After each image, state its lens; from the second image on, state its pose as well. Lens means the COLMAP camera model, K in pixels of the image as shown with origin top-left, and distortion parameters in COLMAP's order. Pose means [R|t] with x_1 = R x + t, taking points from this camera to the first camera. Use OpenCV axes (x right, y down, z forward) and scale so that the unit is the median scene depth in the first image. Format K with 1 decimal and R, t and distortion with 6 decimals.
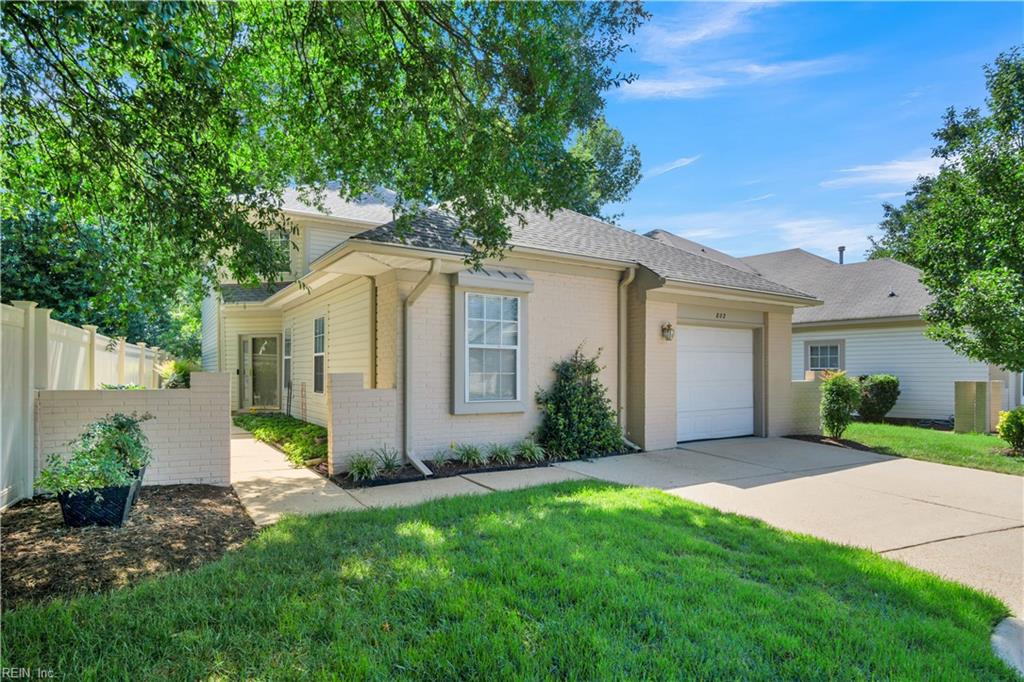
lens RADIAL K [[551.8, 0, 508.9], [0, 551.8, 381.9], [0, 0, 1]] dist [-0.023219, -0.000725]
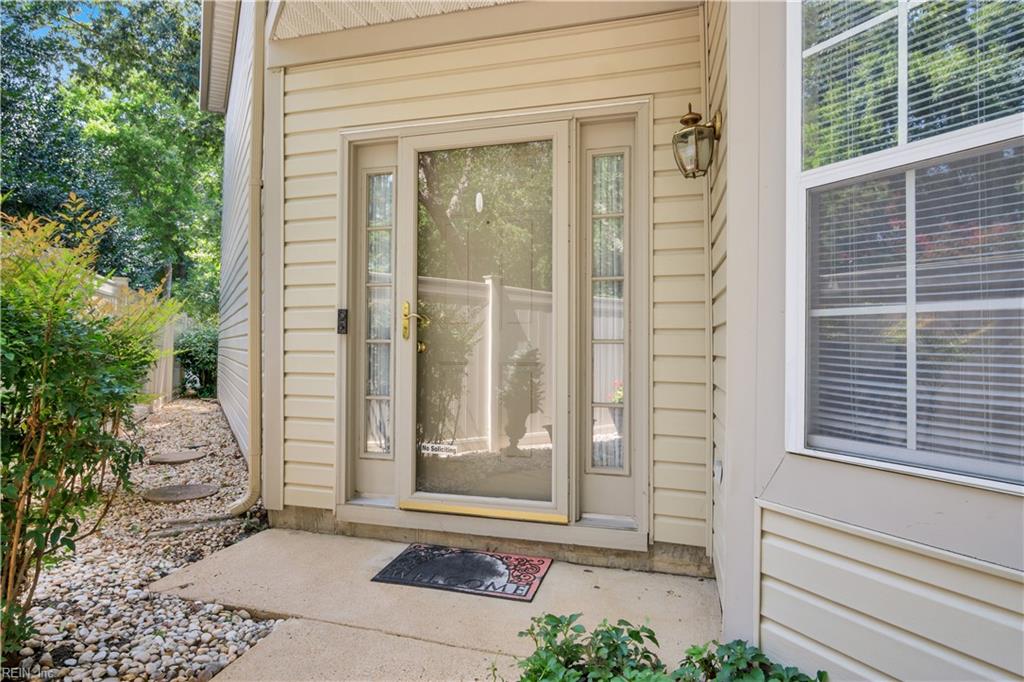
lens RADIAL K [[551.8, 0, 512.9], [0, 551.8, 340.8], [0, 0, 1]] dist [-0.023219, -0.000725]
pose [[0.998946, 0.009361, -0.044936, -0.401246], [-0.010336, 0.999715, -0.021504, -0.007195], [0.044722, 0.021946, 0.998758, 0.758944]]
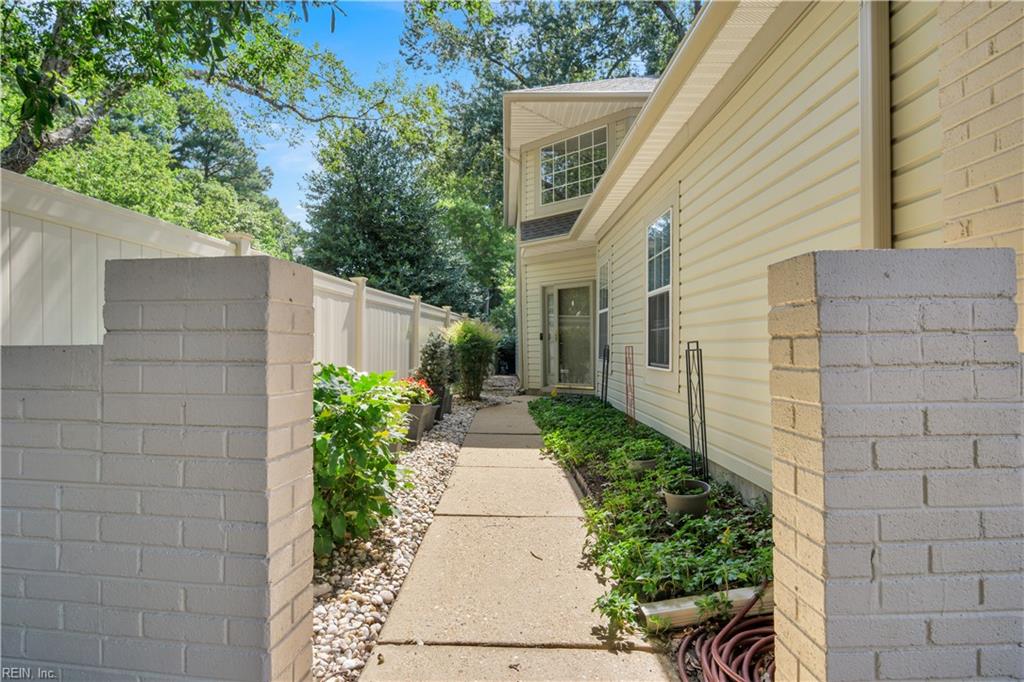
lens RADIAL K [[551.8, 0, 509.7], [0, 551.8, 344.7], [0, 0, 1]] dist [-0.023219, -0.000725]
pose [[0.846764, -0.006634, -0.531927, -0.126429], [-0.002746, 0.999854, -0.016840, 0.004793], [0.531961, 0.015720, 0.846623, 0.328726]]
